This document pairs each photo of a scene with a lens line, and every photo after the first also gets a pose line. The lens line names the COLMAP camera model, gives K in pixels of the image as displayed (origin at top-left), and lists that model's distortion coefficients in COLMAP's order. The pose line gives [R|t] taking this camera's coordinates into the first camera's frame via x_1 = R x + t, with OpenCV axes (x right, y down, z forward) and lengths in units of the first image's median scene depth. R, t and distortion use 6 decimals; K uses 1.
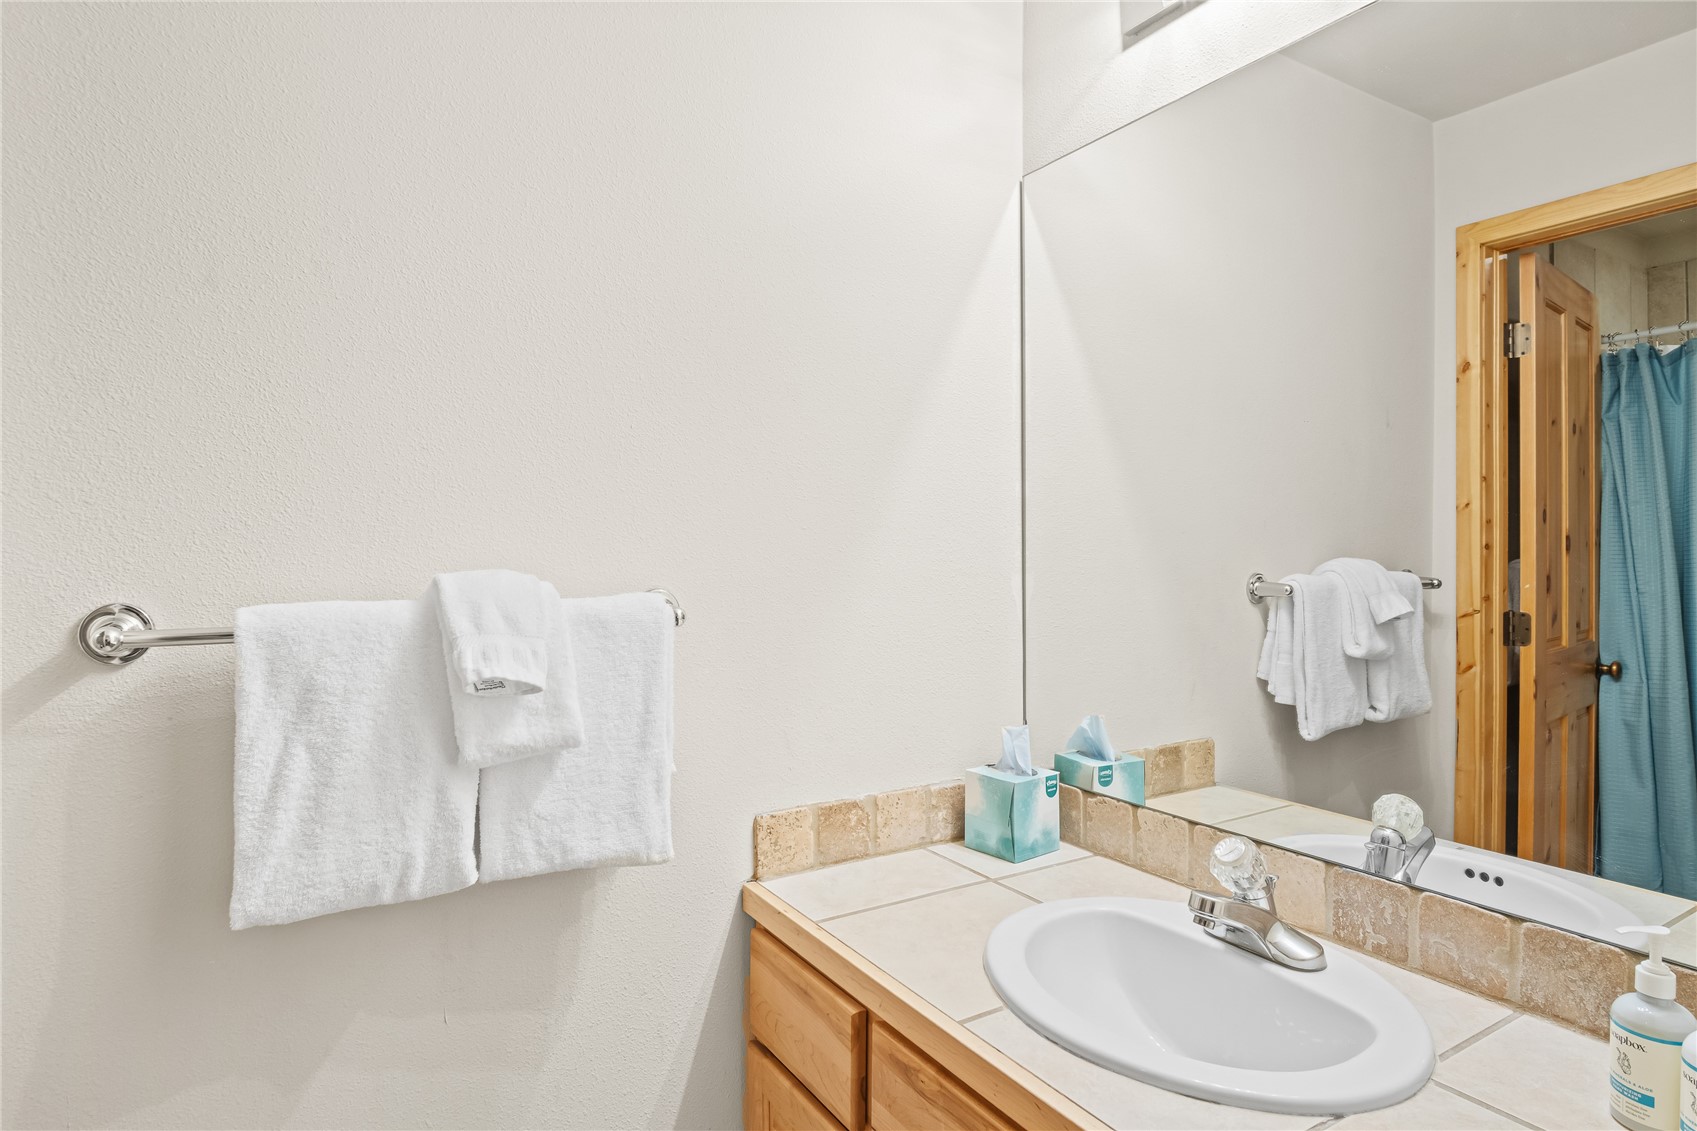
lens RADIAL K [[924.9, 0, 848.5], [0, 924.9, 565.5], [0, 0, 1]] dist [-0.031756, 0.006855]
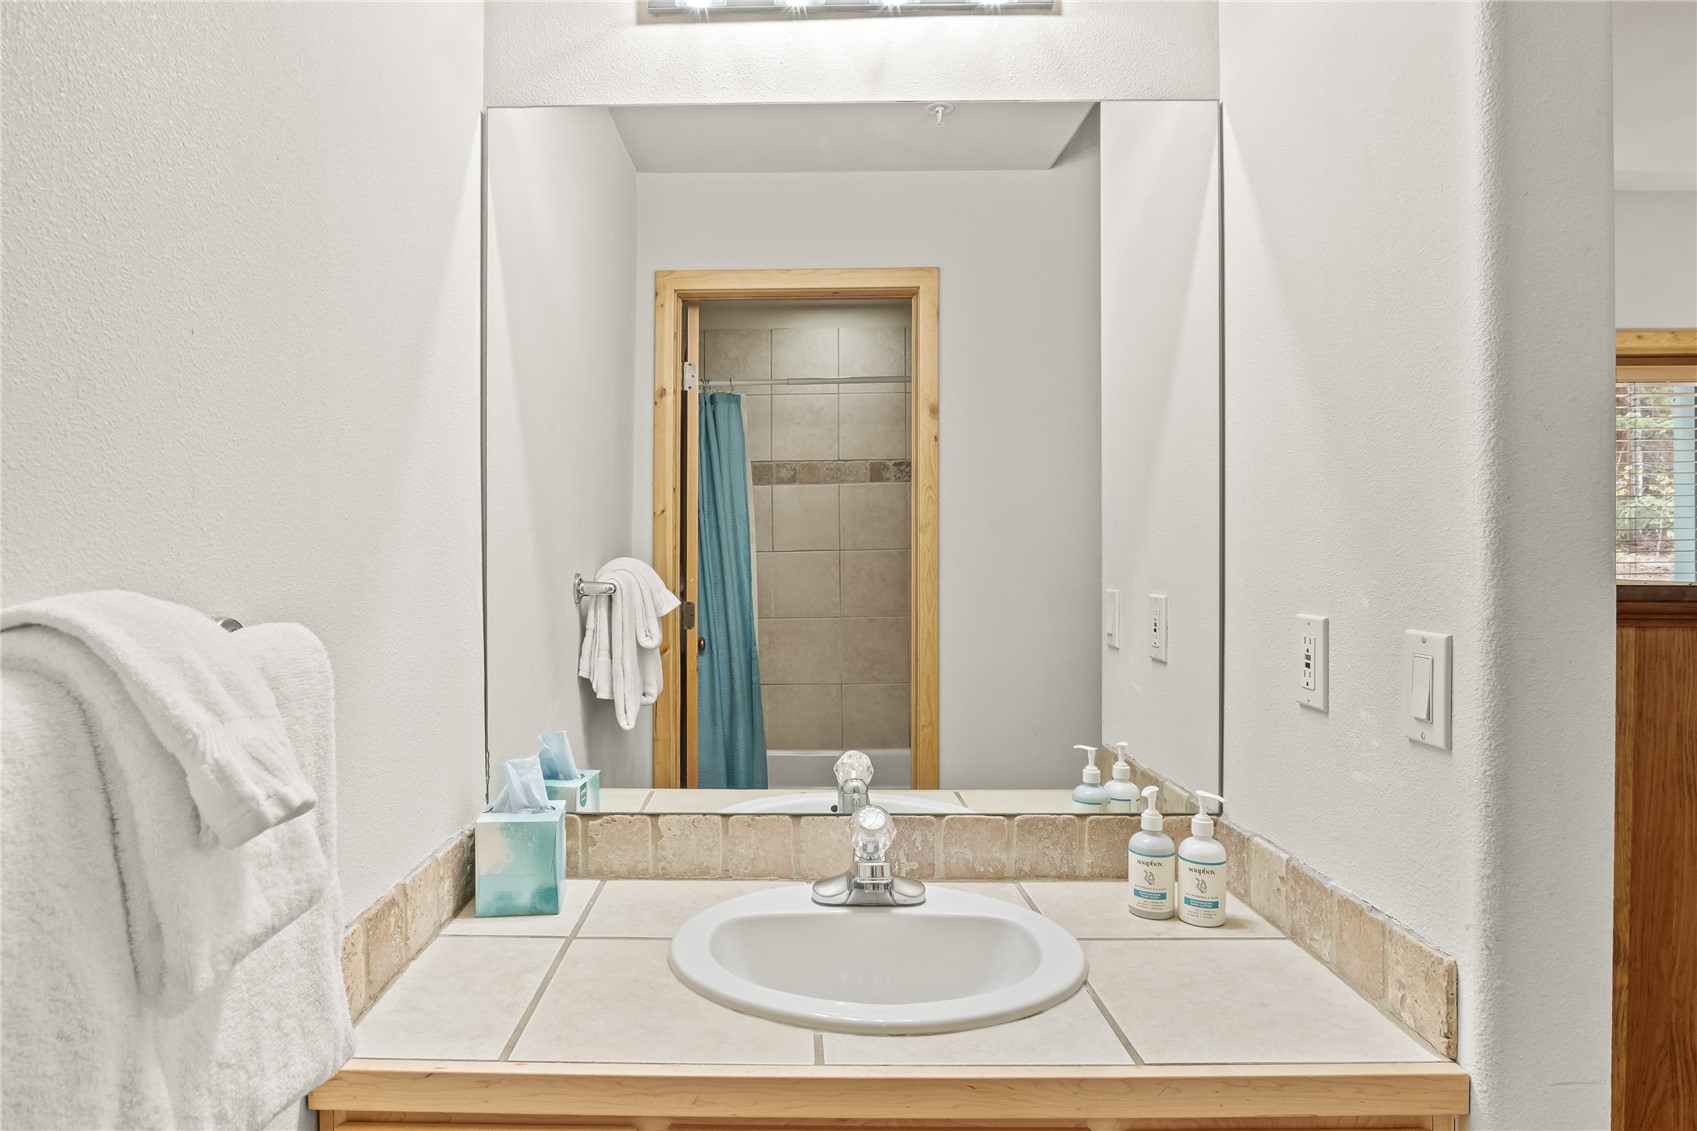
lens RADIAL K [[946.4, 0, 848.5], [0, 946.4, 565.5], [0, 0, 1]] dist [-0.027867, 0.001473]
pose [[0.537534, -0.015002, 0.843108, -0.410925], [0.016891, 0.999833, 0.007022, -0.003766], [-0.843073, 0.010467, 0.537698, 0.296420]]
